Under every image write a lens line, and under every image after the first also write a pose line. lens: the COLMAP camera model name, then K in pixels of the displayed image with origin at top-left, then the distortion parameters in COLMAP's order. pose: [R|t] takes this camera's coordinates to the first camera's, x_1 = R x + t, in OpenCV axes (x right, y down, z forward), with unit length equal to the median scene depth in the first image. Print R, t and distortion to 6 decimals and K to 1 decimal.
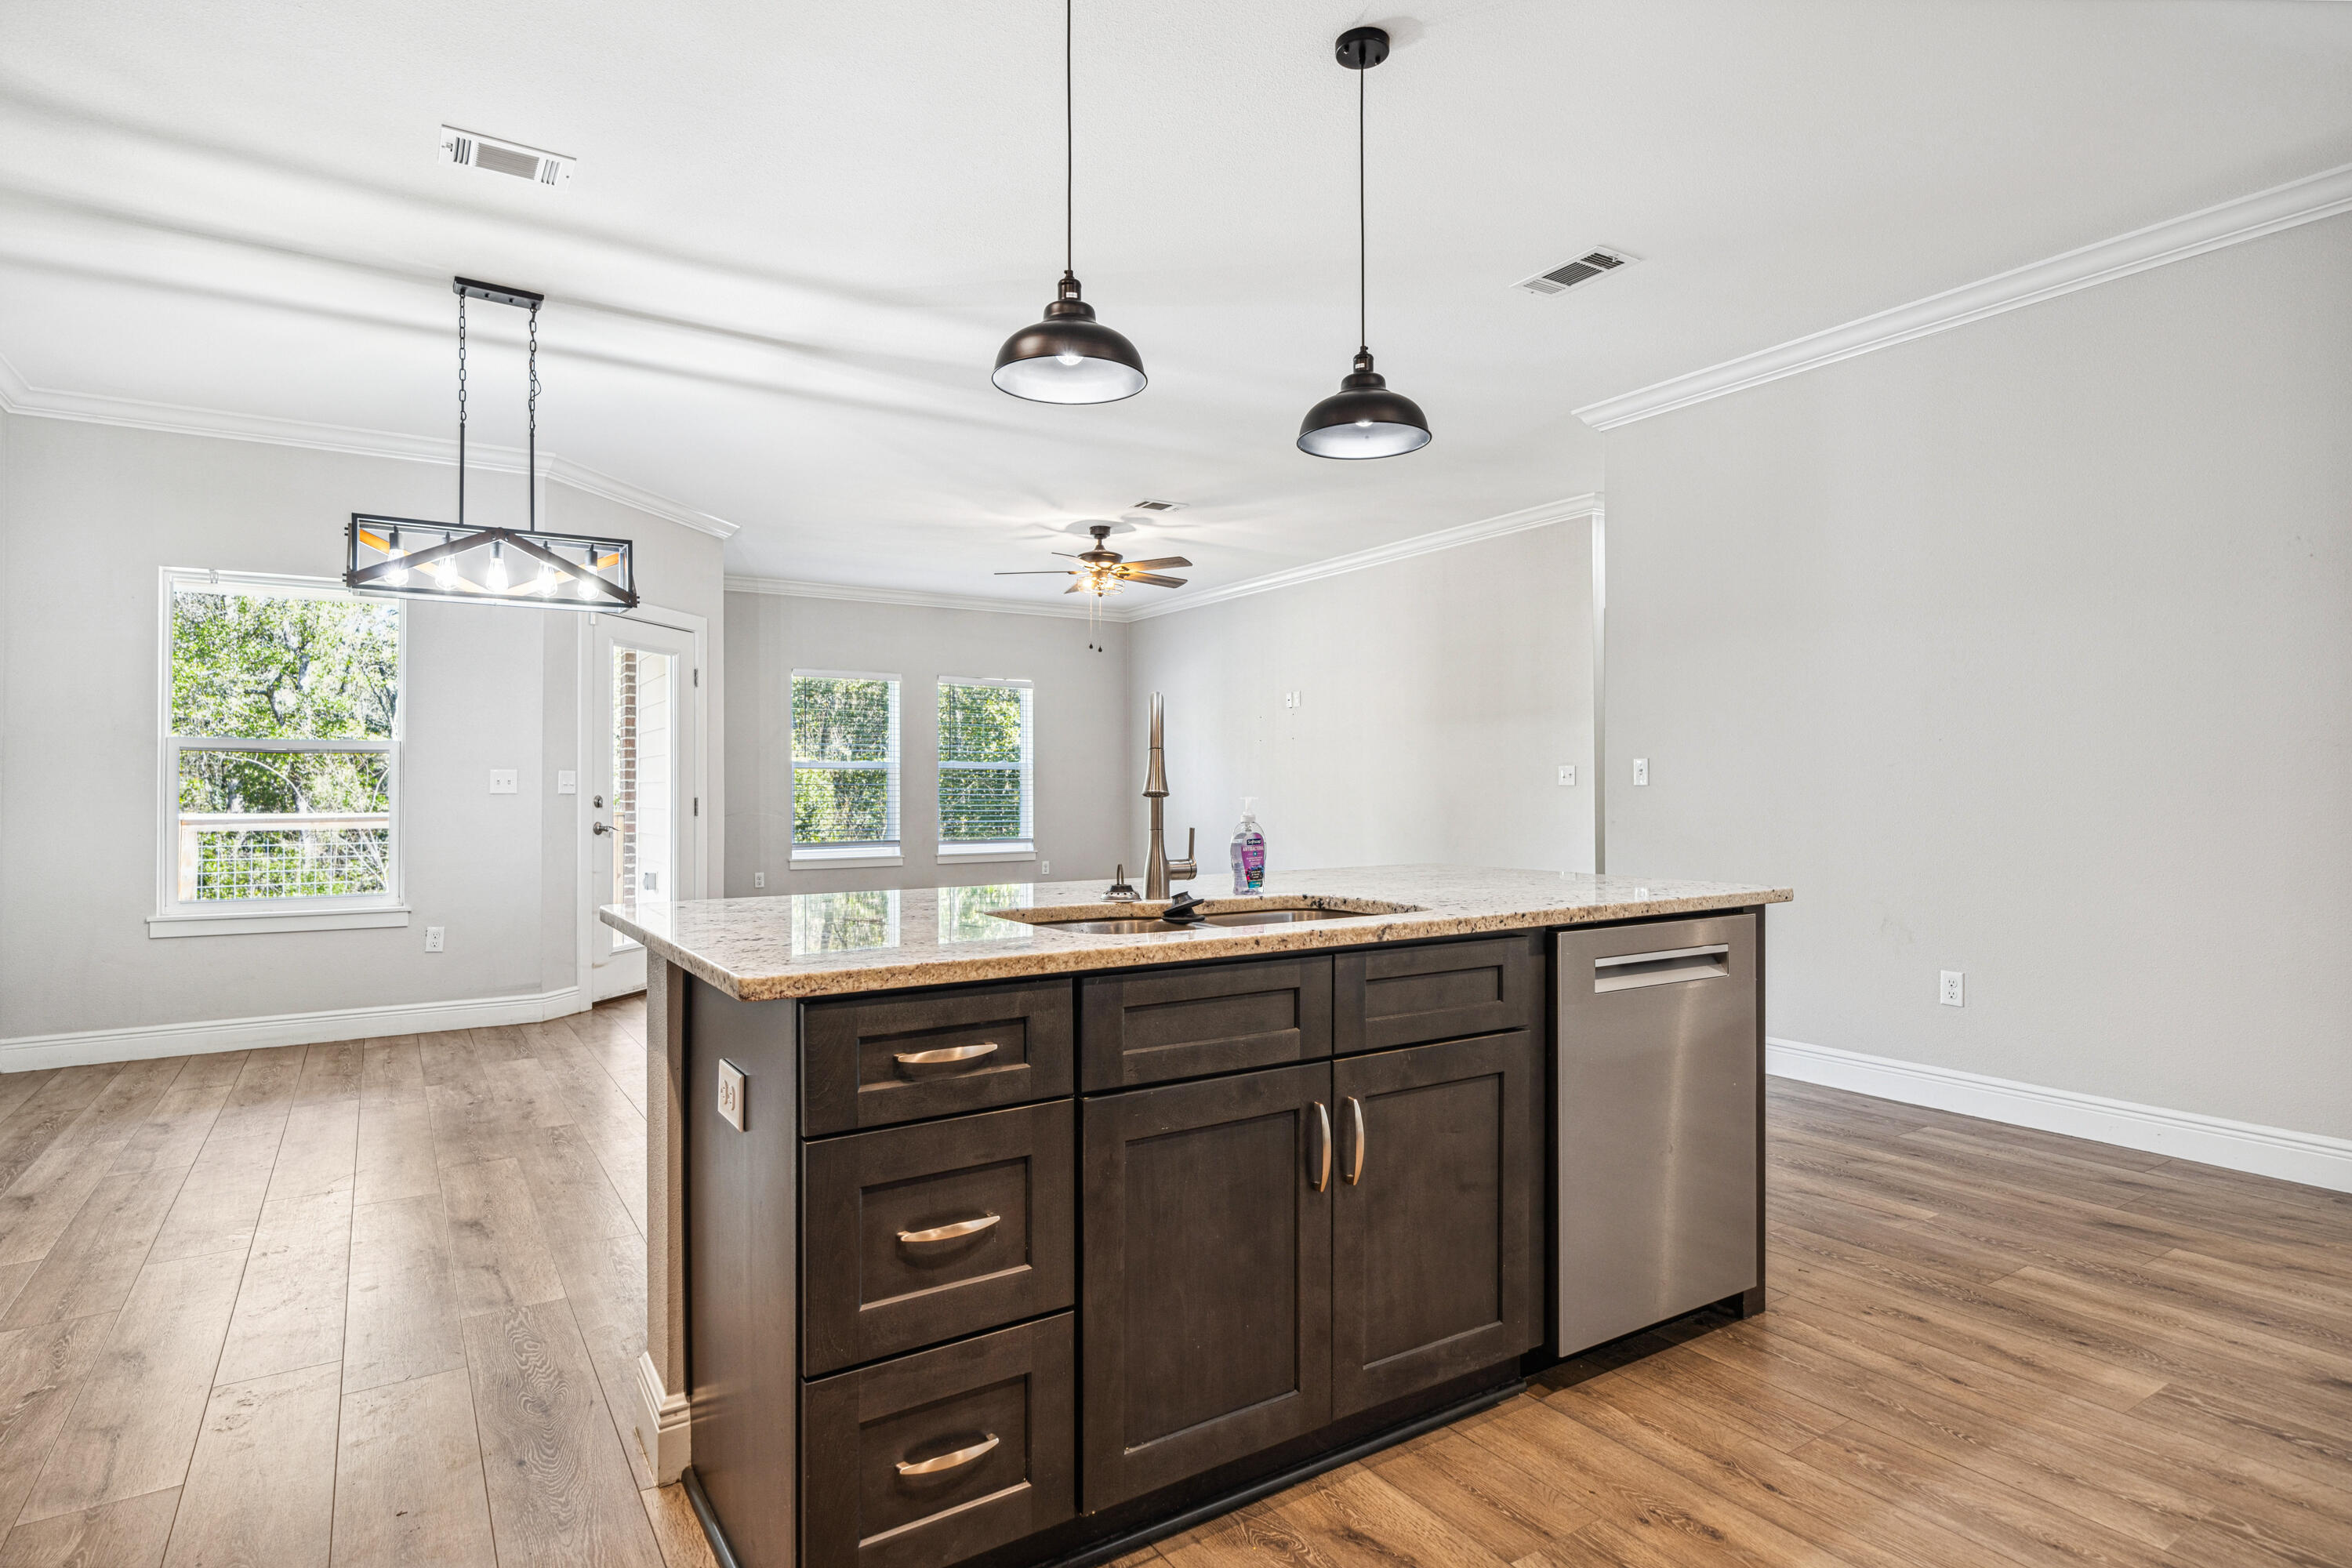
lens RADIAL K [[1217.5, 0, 1170.8], [0, 1217.5, 787.3], [0, 0, 1]] dist [0.003259, 0.000036]
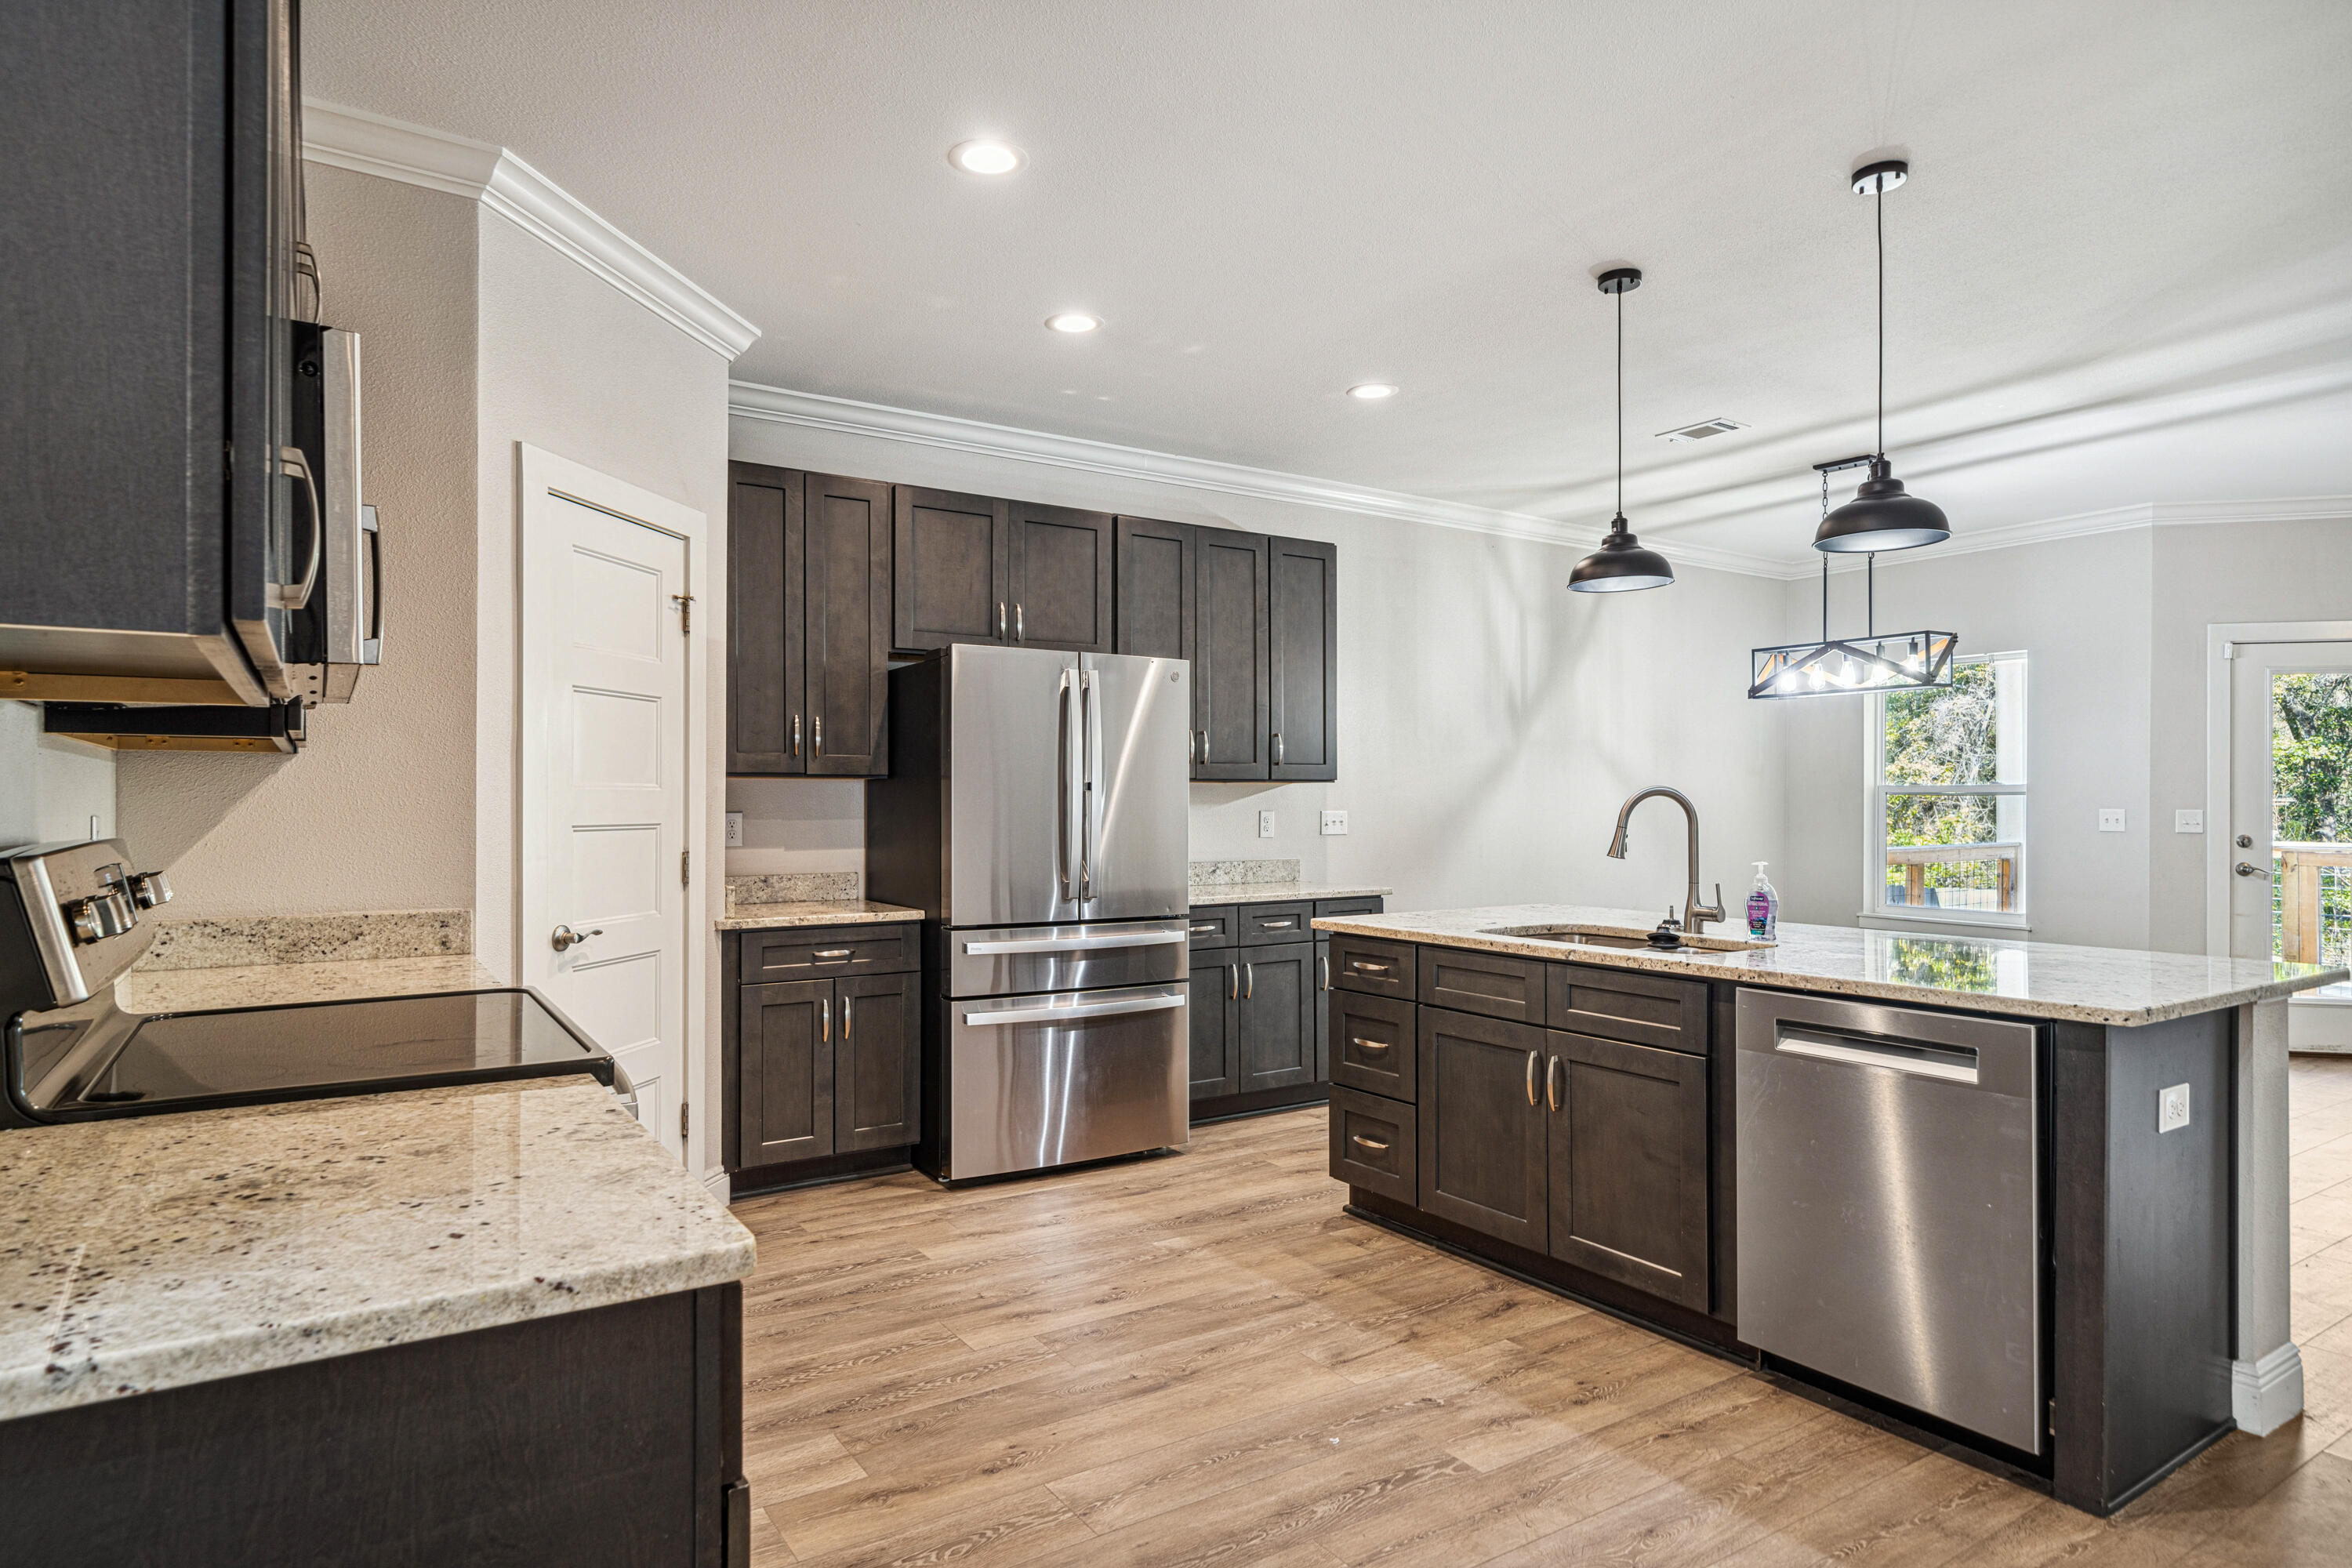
lens RADIAL K [[1322.5, 0, 1138.0], [0, 1322.5, 796.5], [0, 0, 1]] dist [-0.000318, 0.000004]
pose [[-0.013161, -0.000368, -0.999913, 1.695322], [0.002417, 0.999997, -0.000400, -0.073239], [0.999910, -0.002422, -0.013160, 0.441088]]
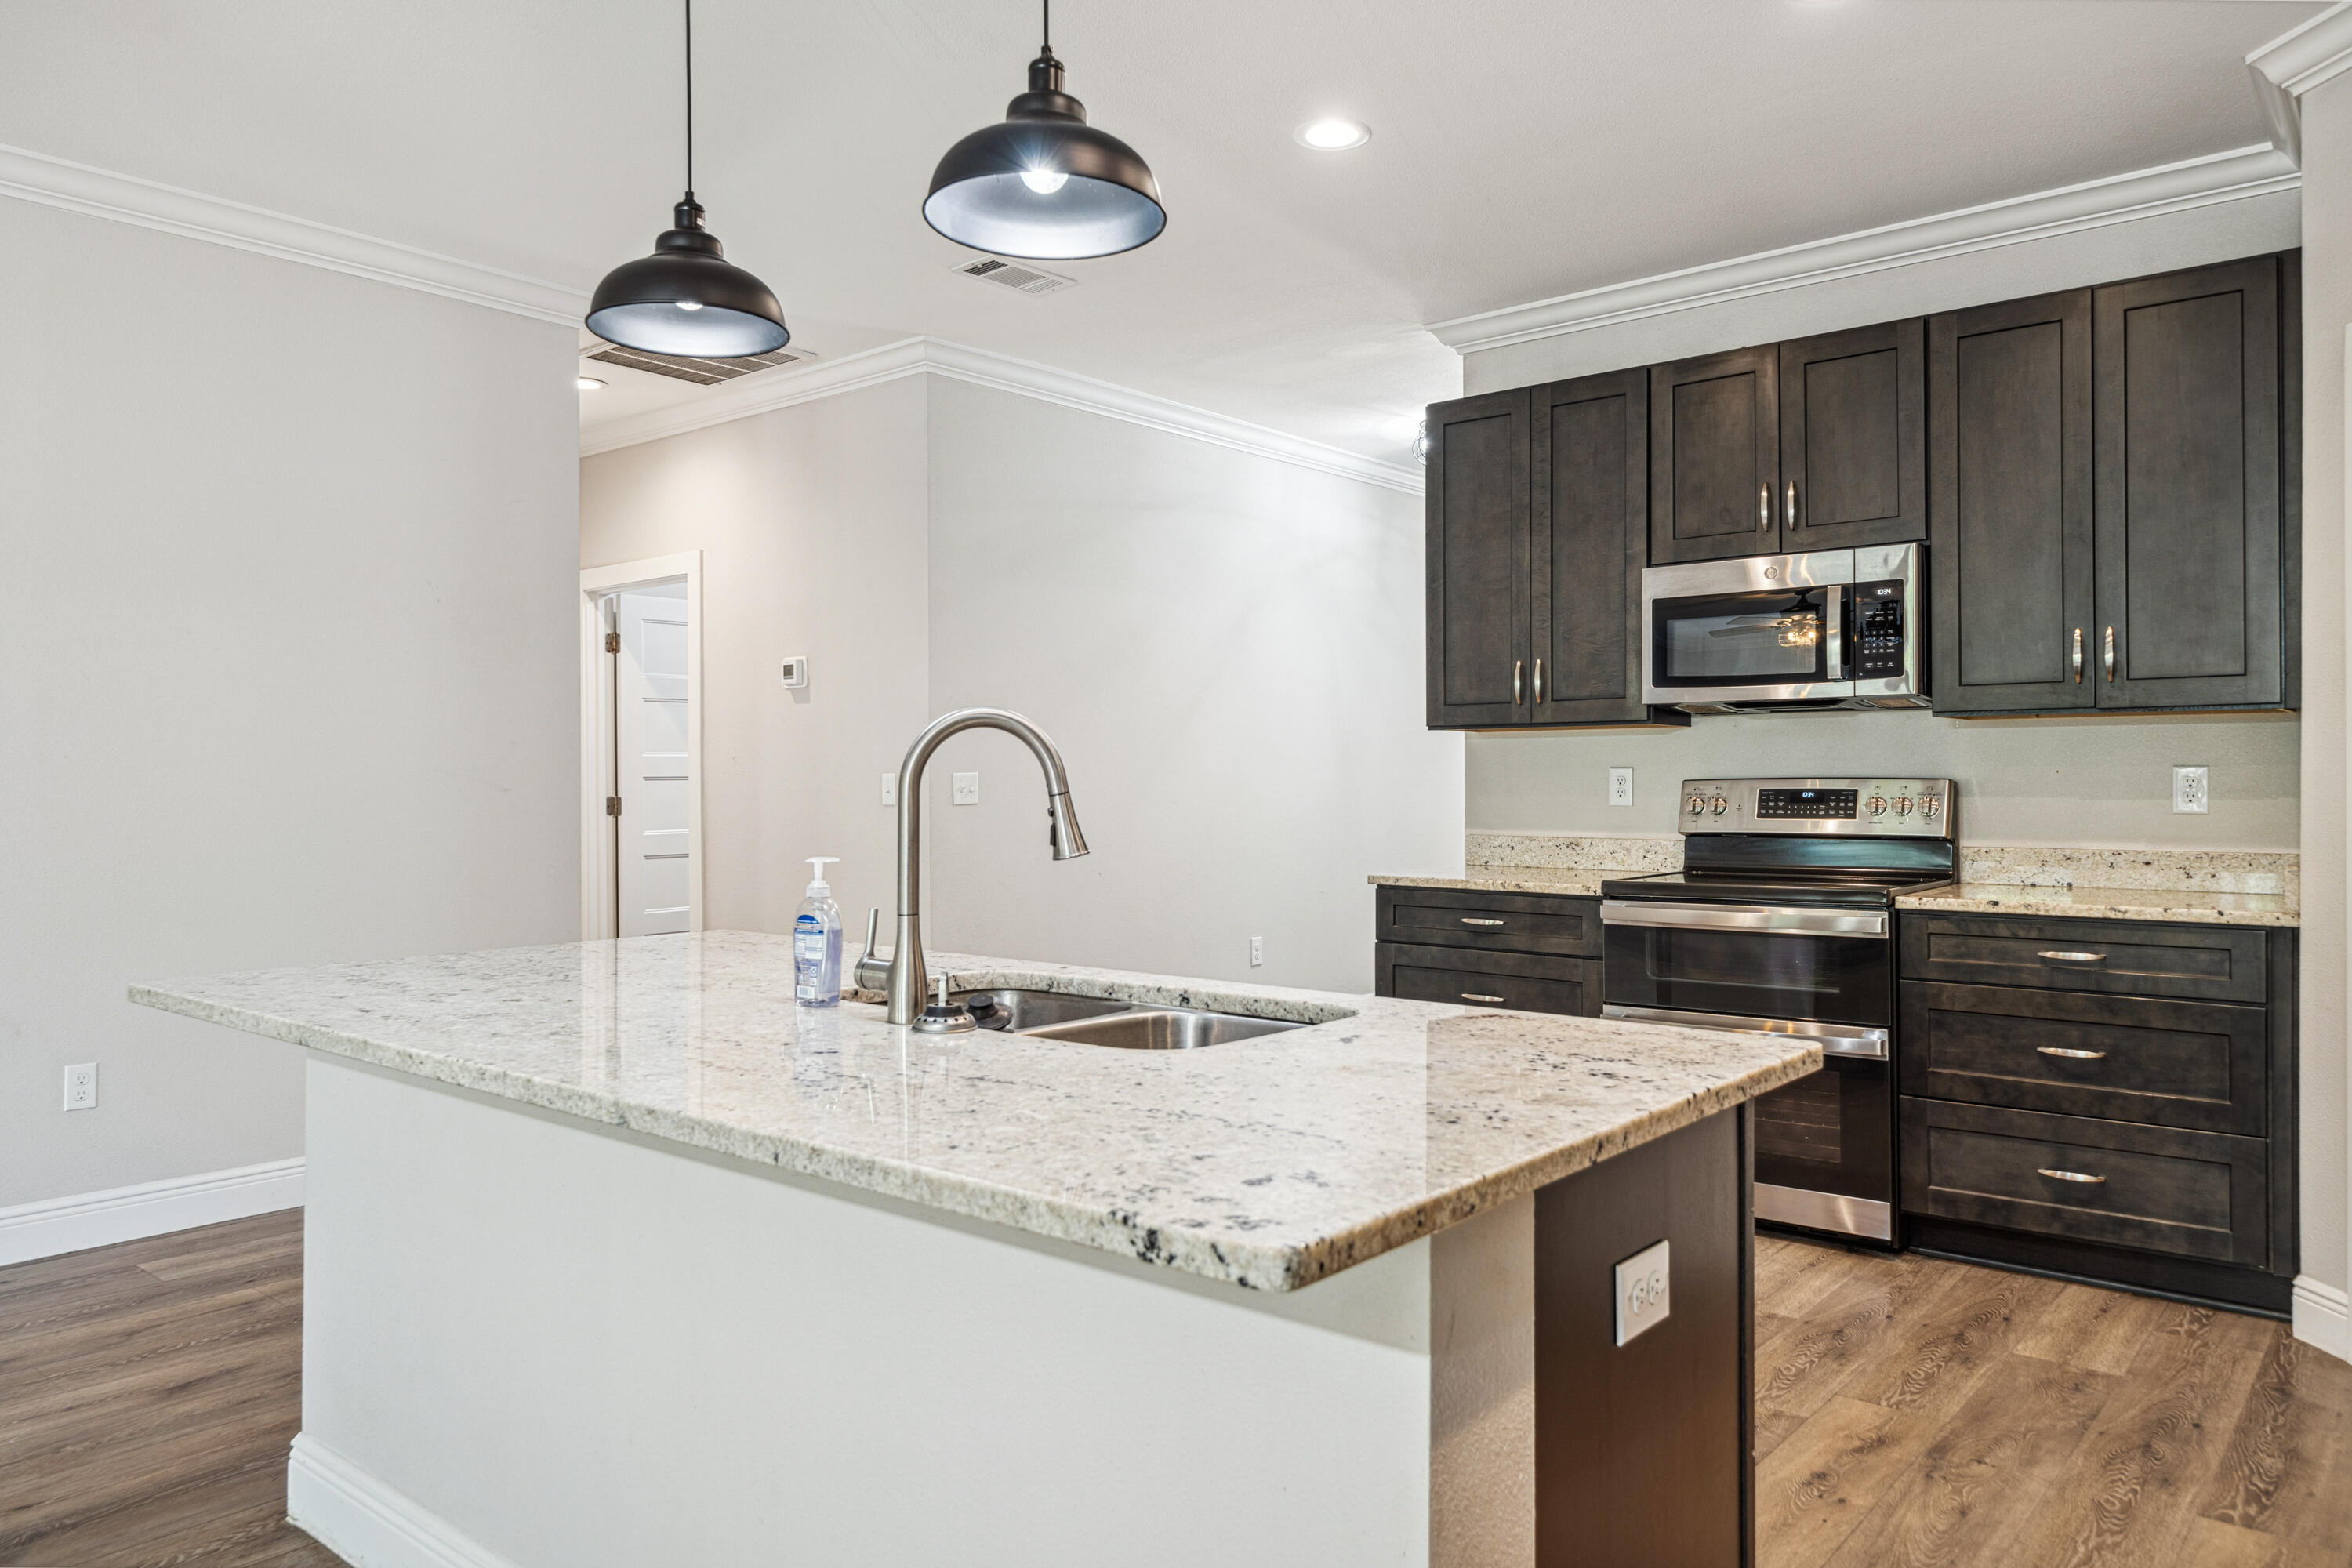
lens RADIAL K [[1589.5, 0, 1167.9], [0, 1589.5, 776.1], [0, 0, 1]] dist [0.005047, -0.001614]
pose [[-0.292472, 0.007459, 0.956245, -0.965647], [0.003501, 0.999971, -0.006729, -0.036612], [-0.956268, 0.001380, -0.292490, 1.263272]]
